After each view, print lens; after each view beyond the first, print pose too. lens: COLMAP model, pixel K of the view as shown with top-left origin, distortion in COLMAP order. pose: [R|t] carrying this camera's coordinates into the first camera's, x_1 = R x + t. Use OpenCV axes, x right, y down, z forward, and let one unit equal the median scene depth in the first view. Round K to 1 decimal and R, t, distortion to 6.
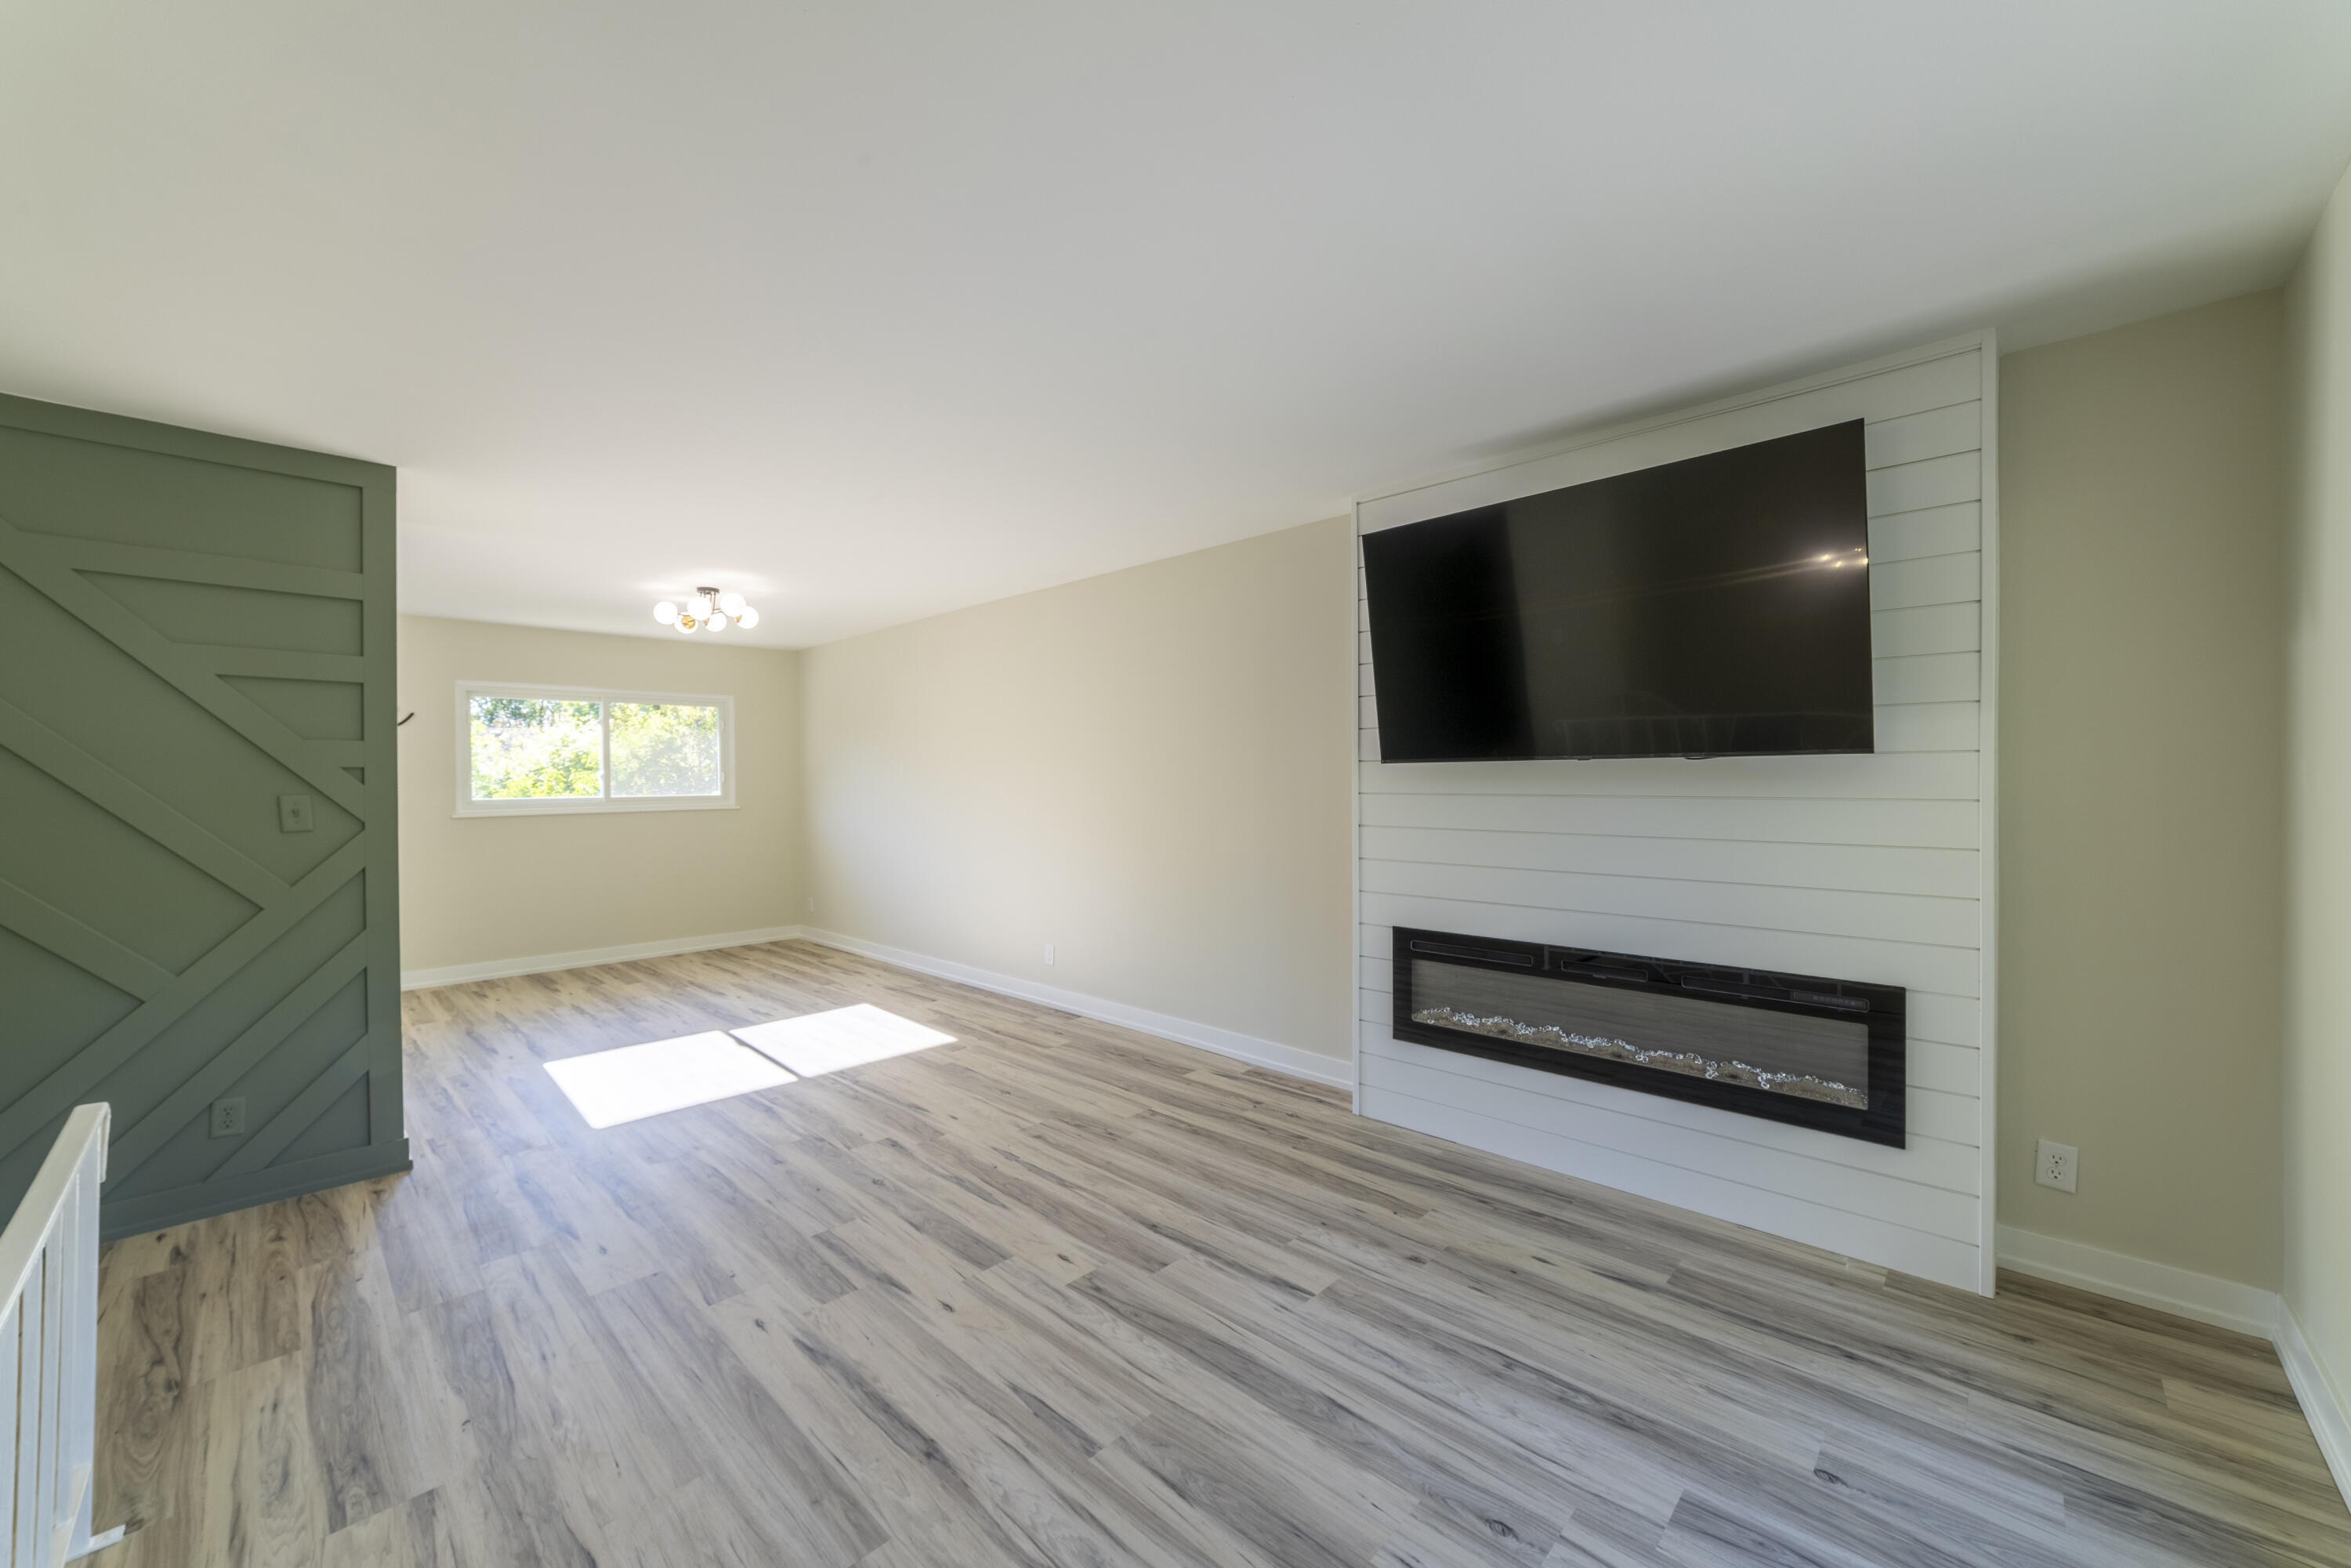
lens RADIAL K [[897.5, 0, 1162.1], [0, 897.5, 779.6], [0, 0, 1]] dist [-0.021288, 0.006936]
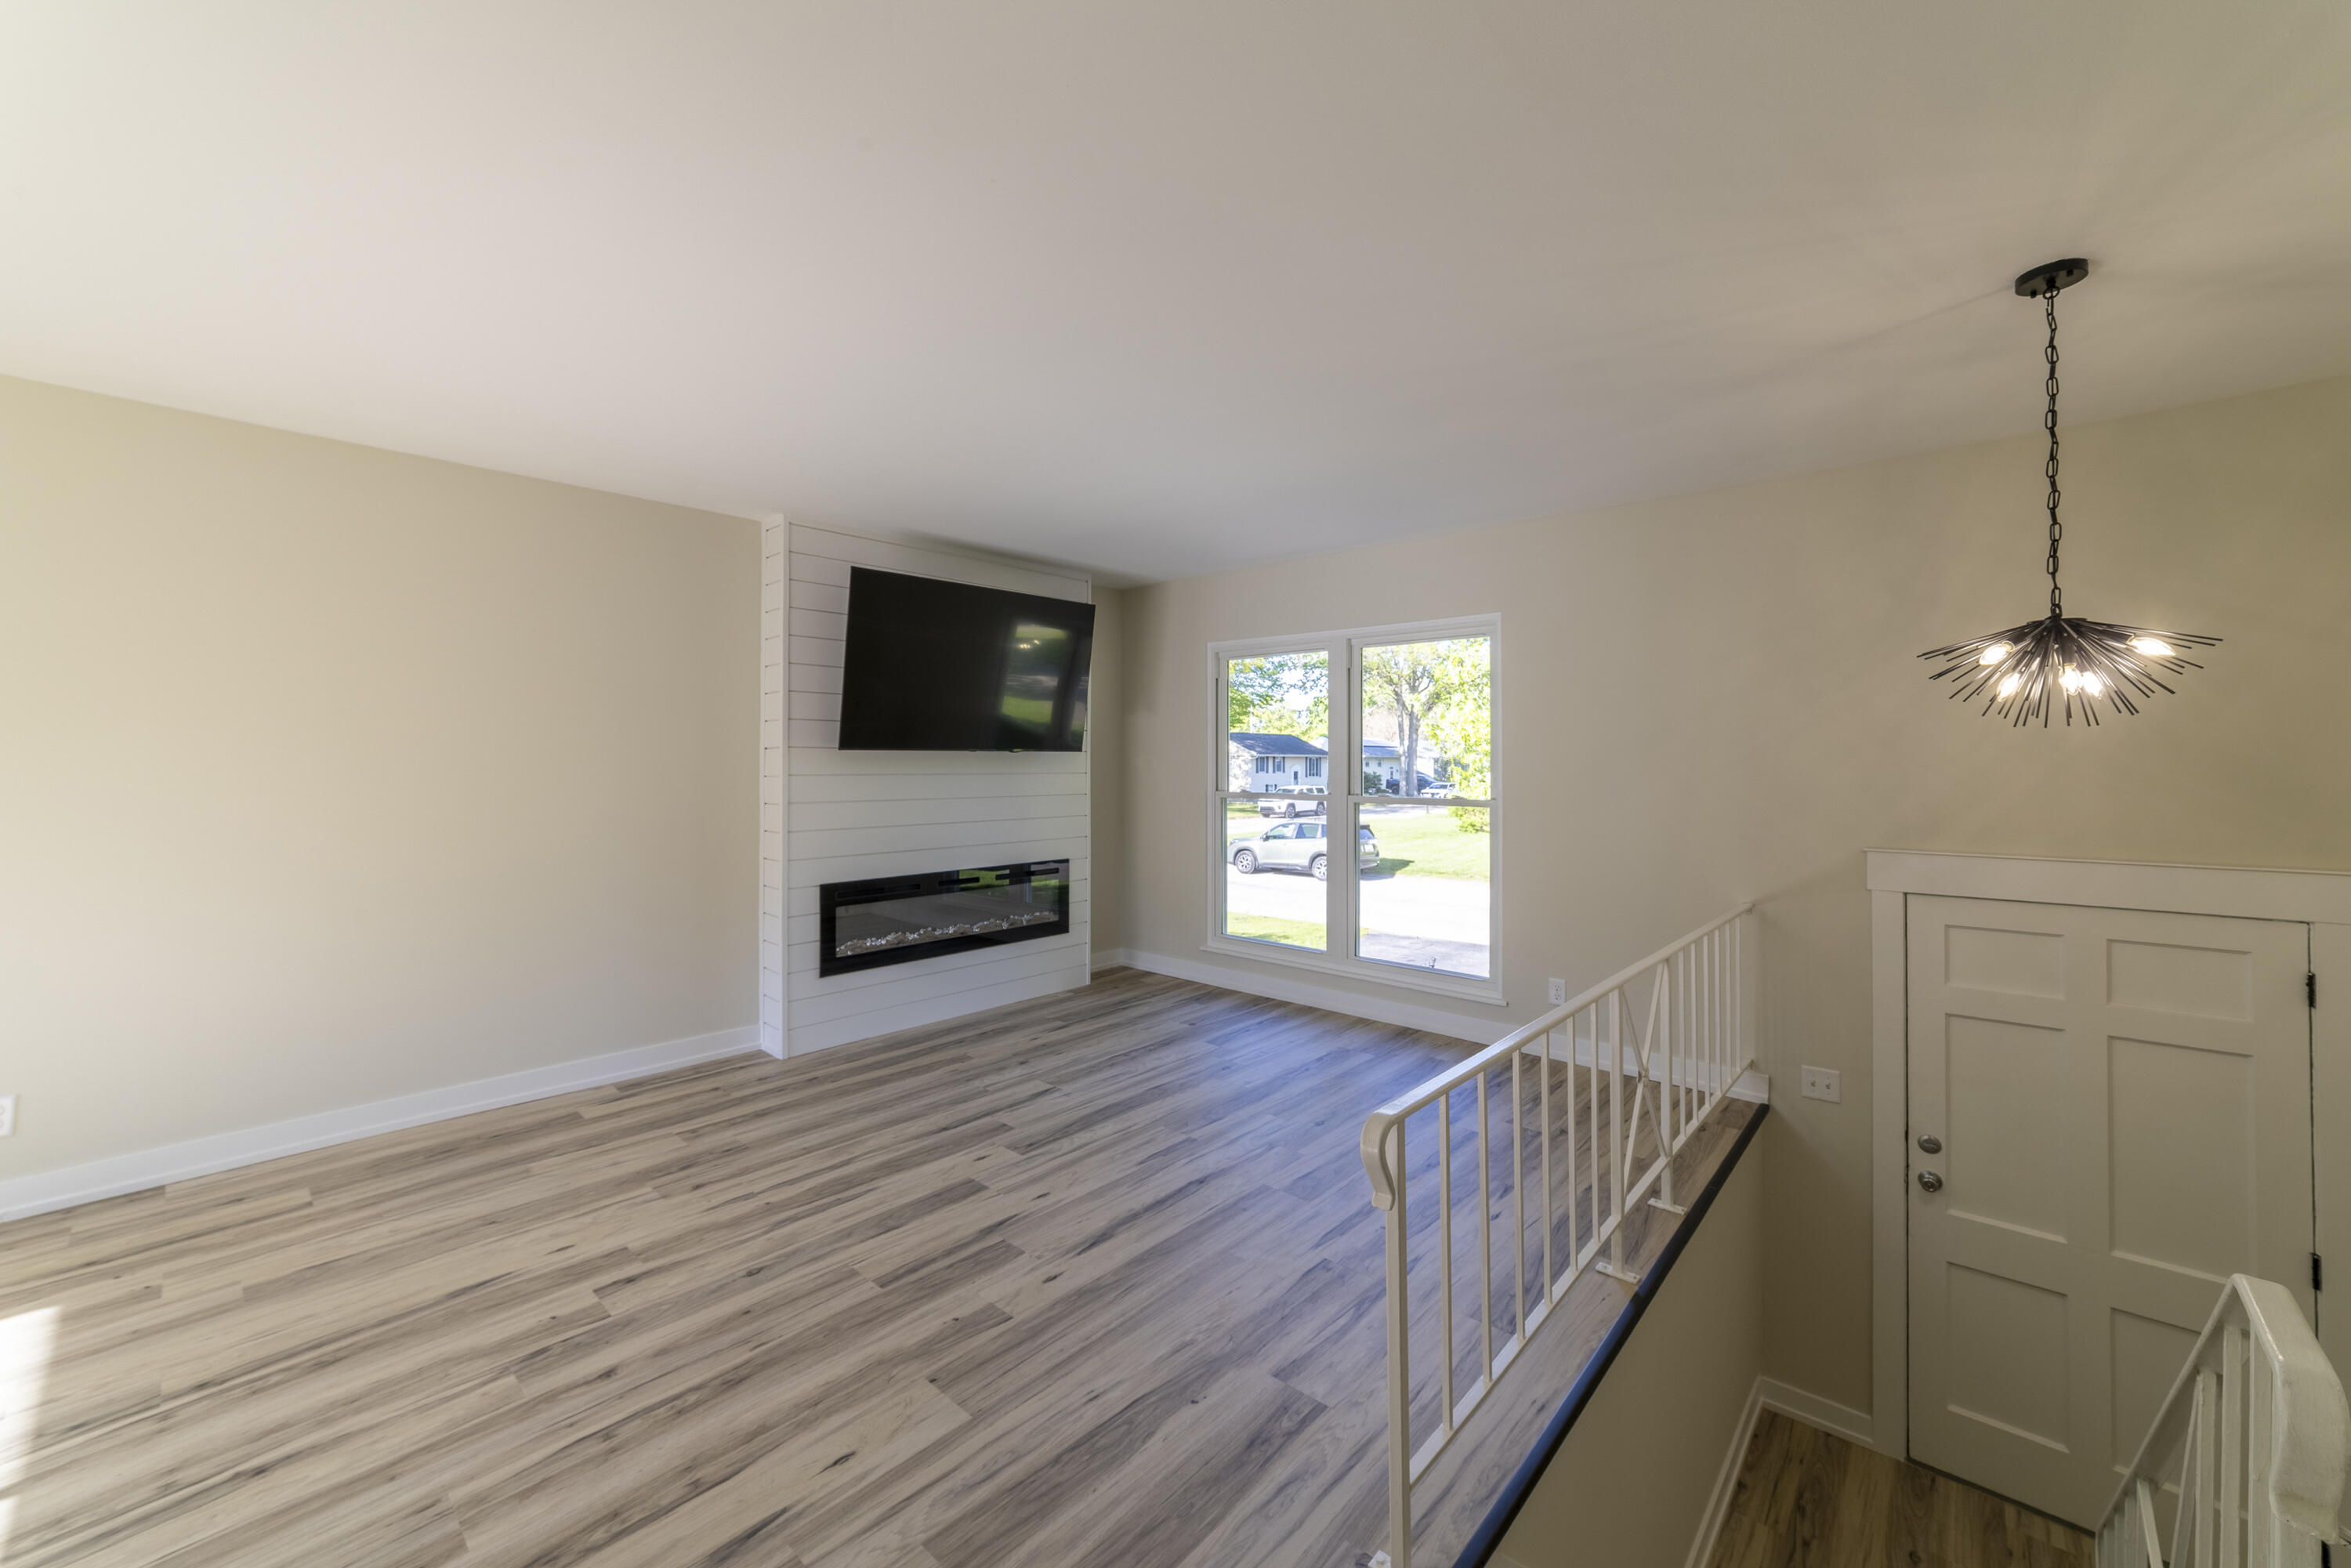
lens RADIAL K [[897.5, 0, 1169.8], [0, 897.5, 772.5], [0, 0, 1]] dist [-0.021288, 0.006936]
pose [[-0.038195, -0.003091, 0.999266, -1.170384], [-0.001200, 0.999995, 0.003047, 0.009144], [-0.999270, -0.001083, -0.038198, 0.698661]]
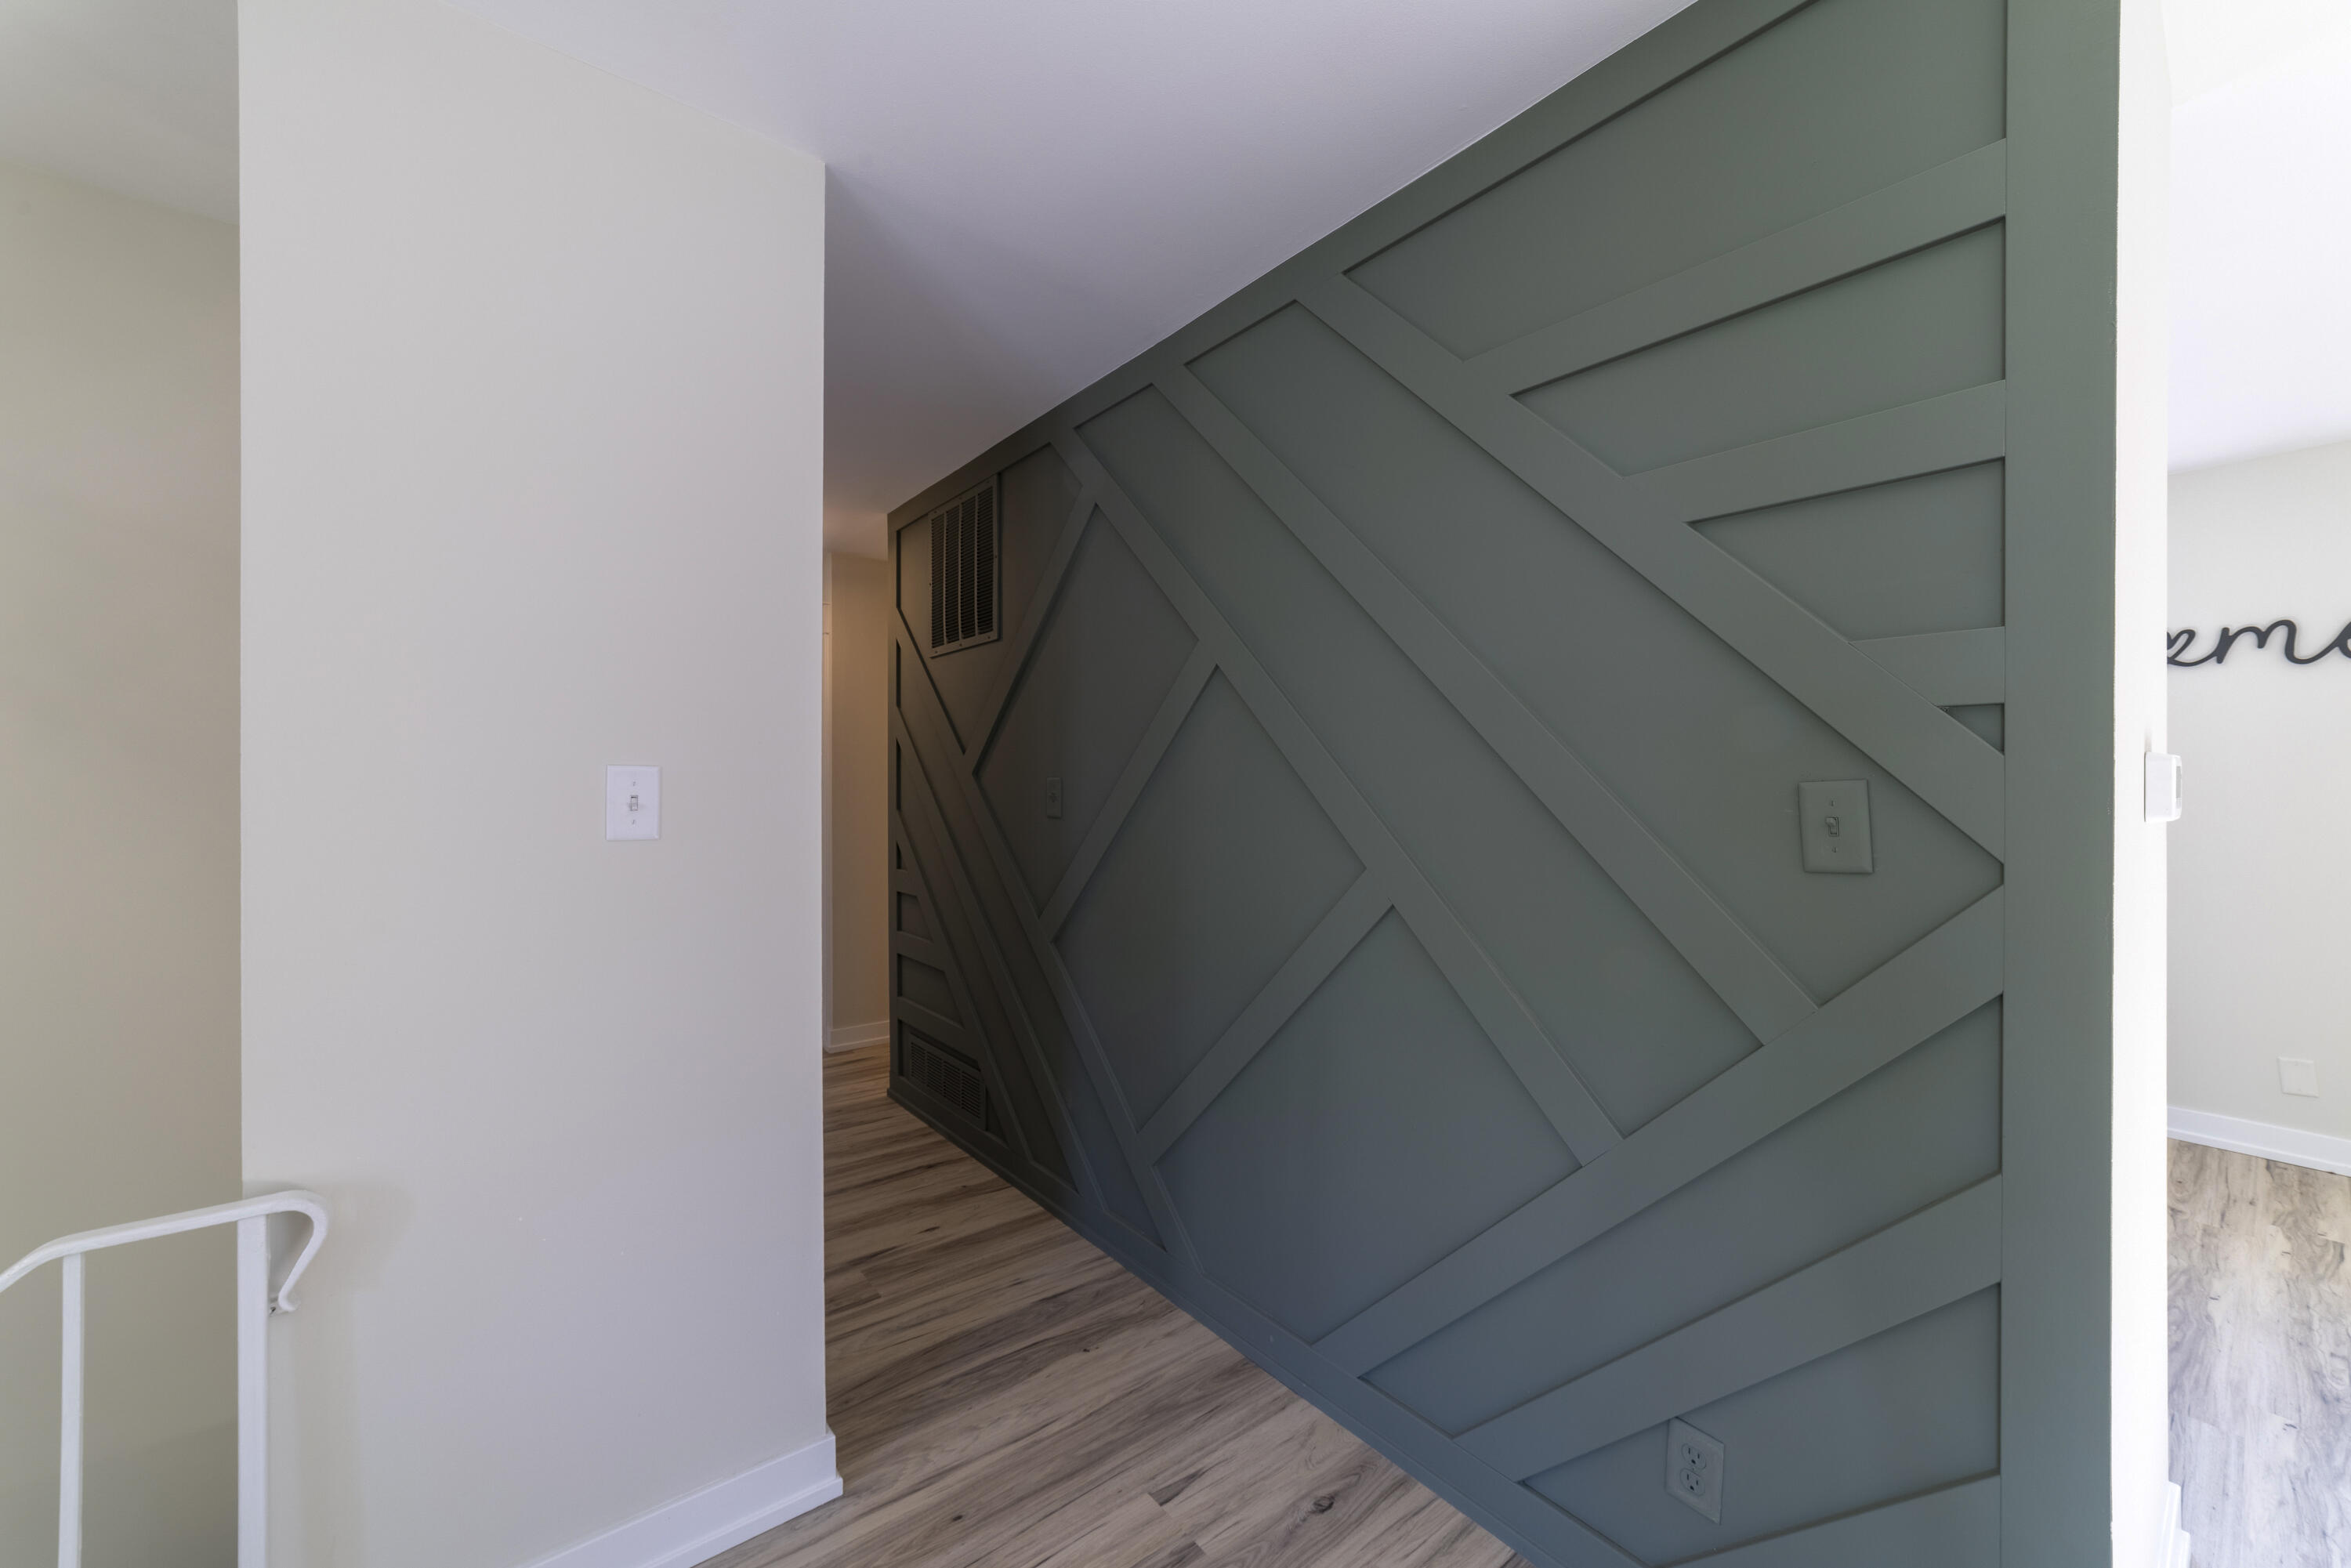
lens RADIAL K [[897.5, 0, 1165.5], [0, 897.5, 796.7], [0, 0, 1]] dist [-0.021288, 0.006936]
pose [[-0.126217, 0.021599, -0.991767, -0.552982], [0.002364, 0.999767, 0.021472, 0.015108], [0.992000, 0.000366, -0.126239, 0.765198]]
